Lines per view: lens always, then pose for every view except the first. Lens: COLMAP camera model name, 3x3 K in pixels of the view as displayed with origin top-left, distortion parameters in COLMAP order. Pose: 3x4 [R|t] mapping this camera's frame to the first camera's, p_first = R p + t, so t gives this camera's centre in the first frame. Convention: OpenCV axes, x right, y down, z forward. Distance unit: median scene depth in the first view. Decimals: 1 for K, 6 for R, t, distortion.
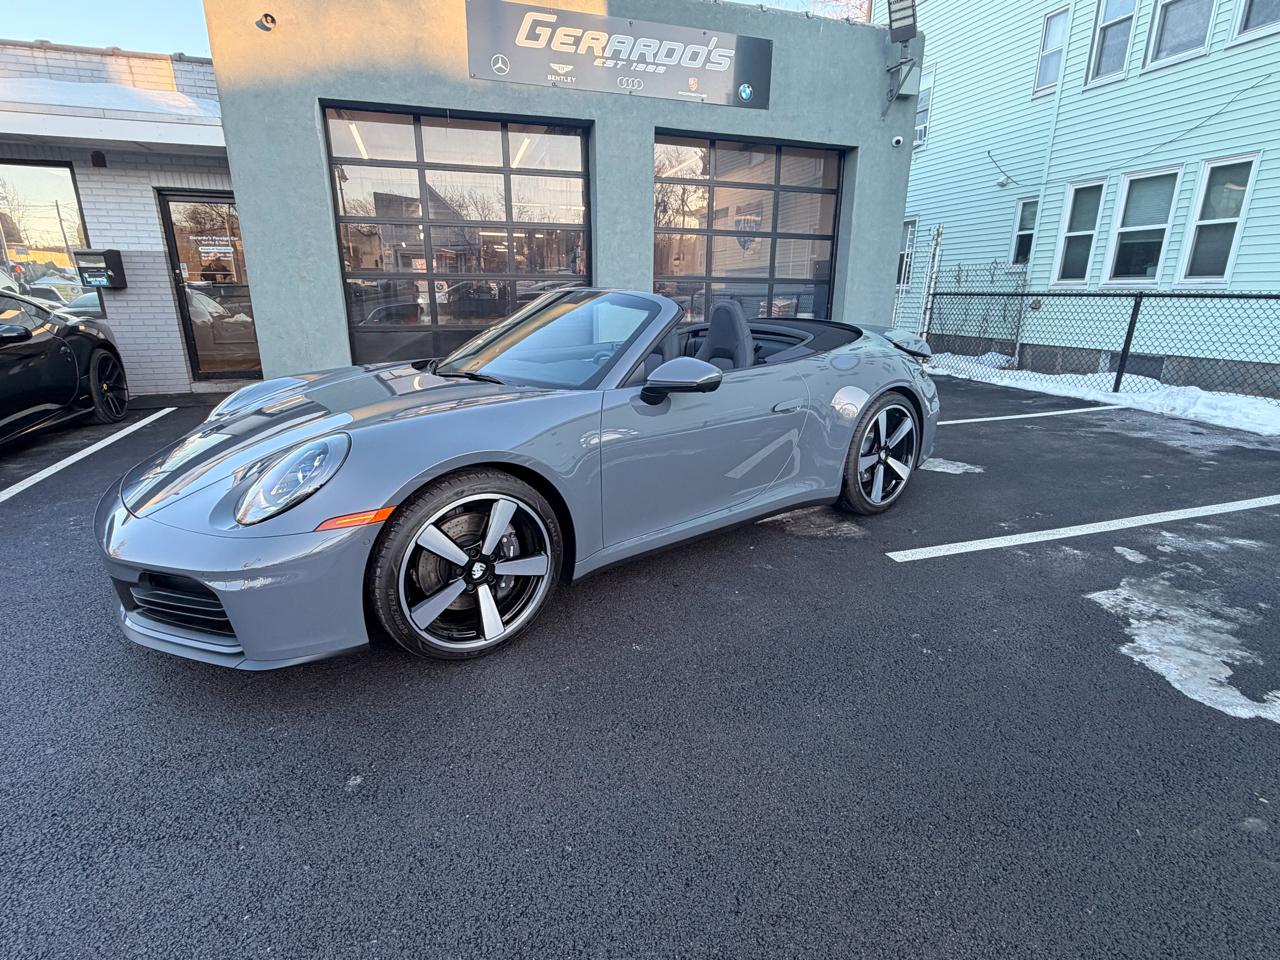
lens RADIAL K [[637.2, 0, 638.3], [0, 637.2, 484.2], [0, 0, 1]] dist [-0.001326, 0.000269]
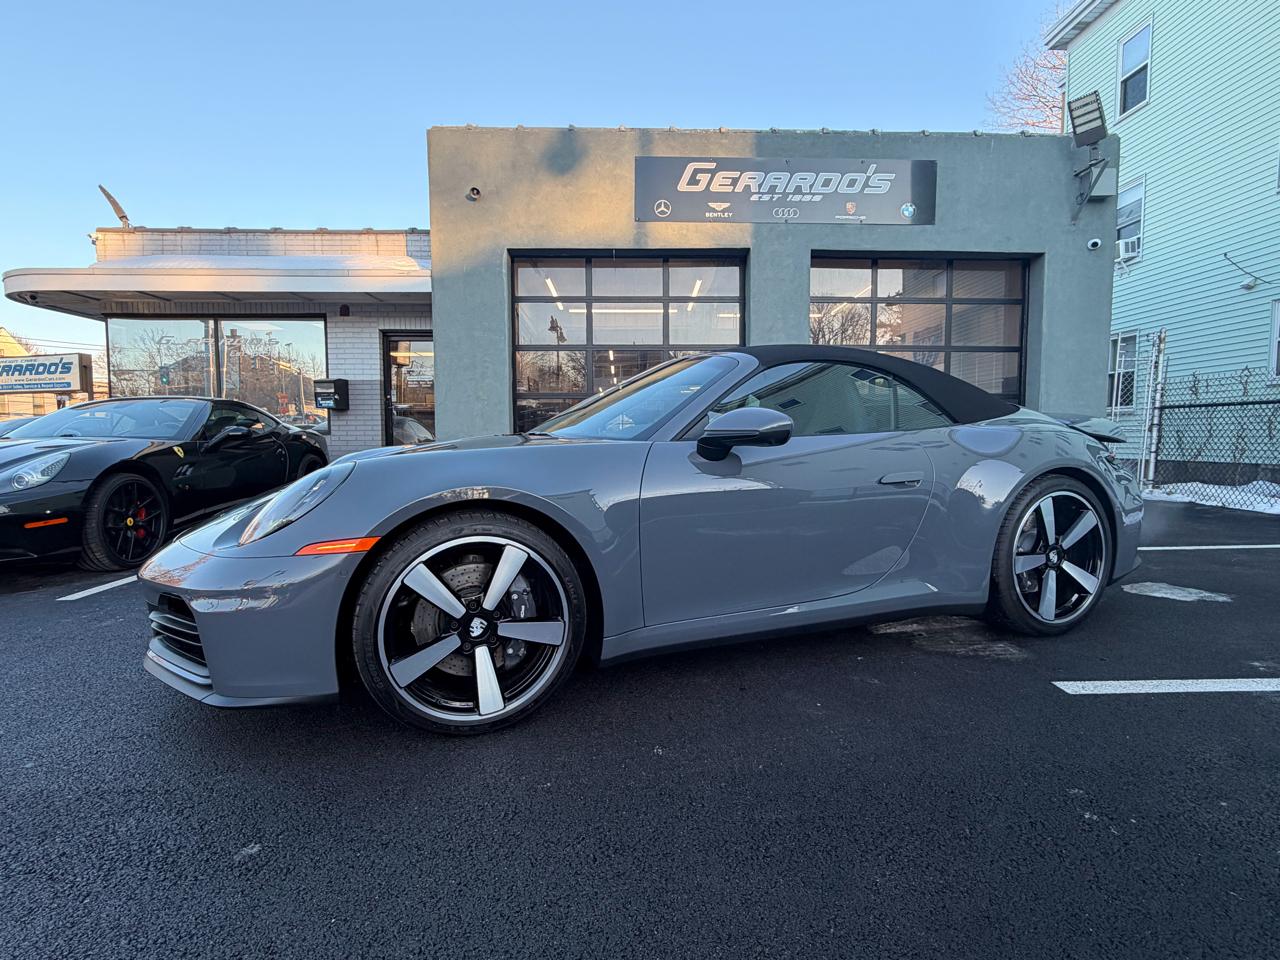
lens RADIAL K [[637.2, 0, 638.3], [0, 637.2, 484.2], [0, 0, 1]] dist [-0.001326, 0.000269]
pose [[0.957978, 0.014108, -0.286496, 0.063695], [-0.075796, 0.975739, -0.205398, 0.033220], [0.276648, 0.218483, 0.935805, 0.064487]]
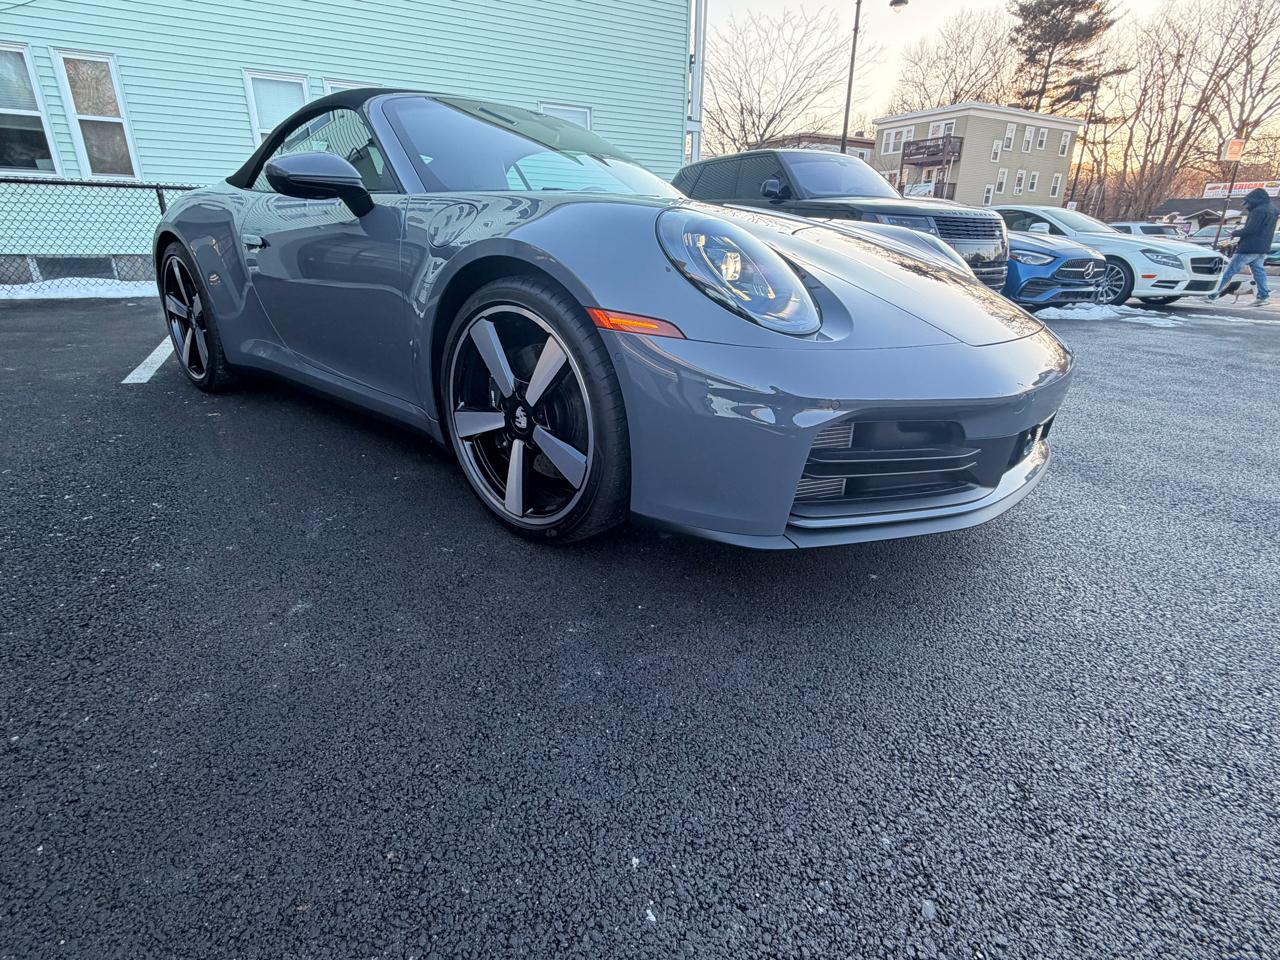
lens RADIAL K [[637.2, 0, 638.3], [0, 637.2, 484.2], [0, 0, 1]] dist [-0.001326, 0.000269]
pose [[-0.181181, -0.365564, 0.912982, -0.459471], [0.265368, 0.875739, 0.403313, -0.084133], [-0.946970, 0.315349, -0.061659, 0.464256]]
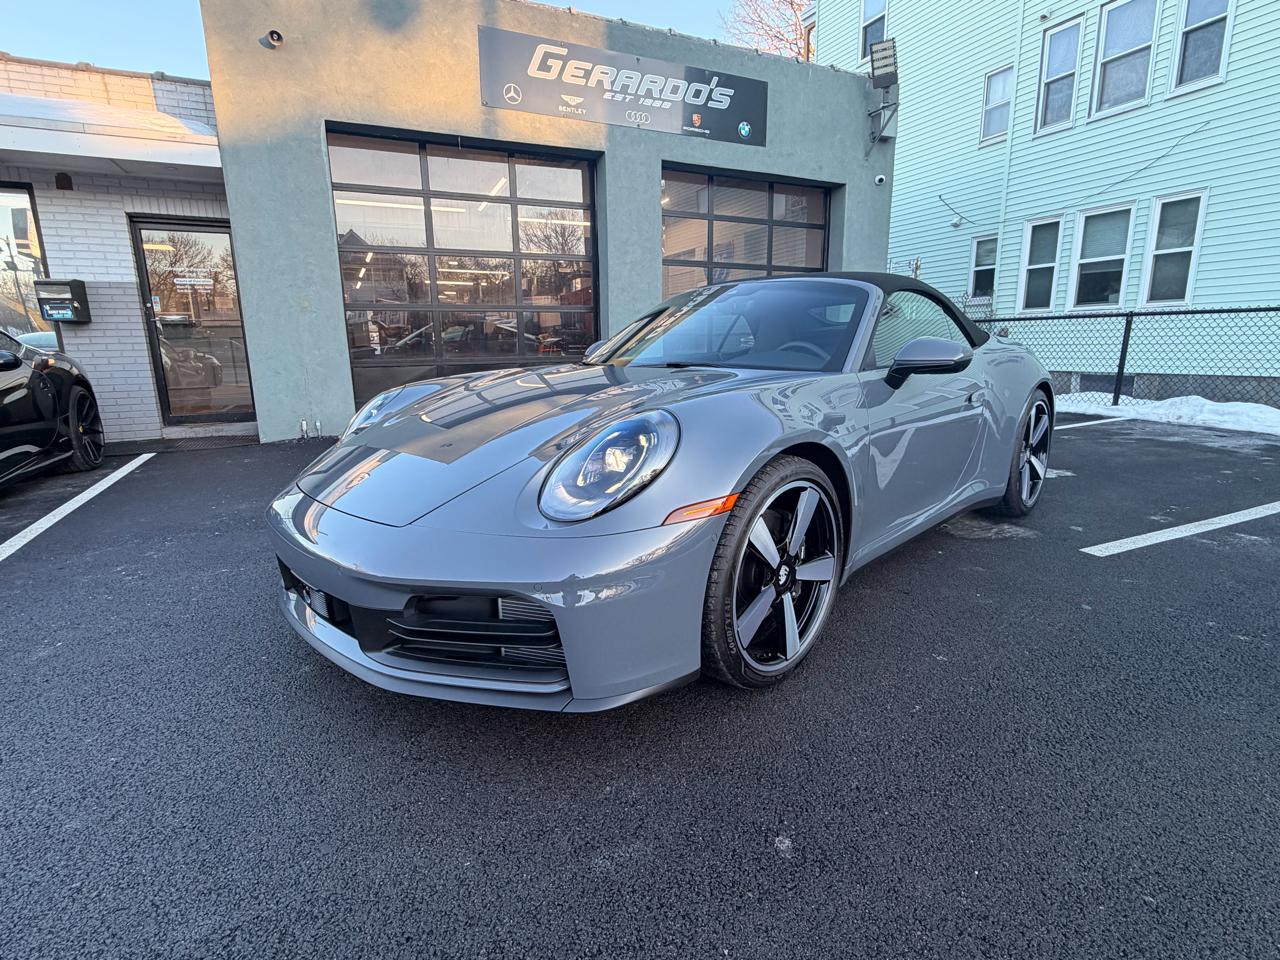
lens RADIAL K [[637.4, 0, 633.6], [0, 637.4, 481.8], [0, 0, 1]] dist [-0.000808, 0.000030]
pose [[0.992577, -0.042675, 0.113881, -0.167545], [0.051702, 0.995649, -0.077524, 0.021231], [-0.110077, 0.082837, 0.990465, 0.056823]]
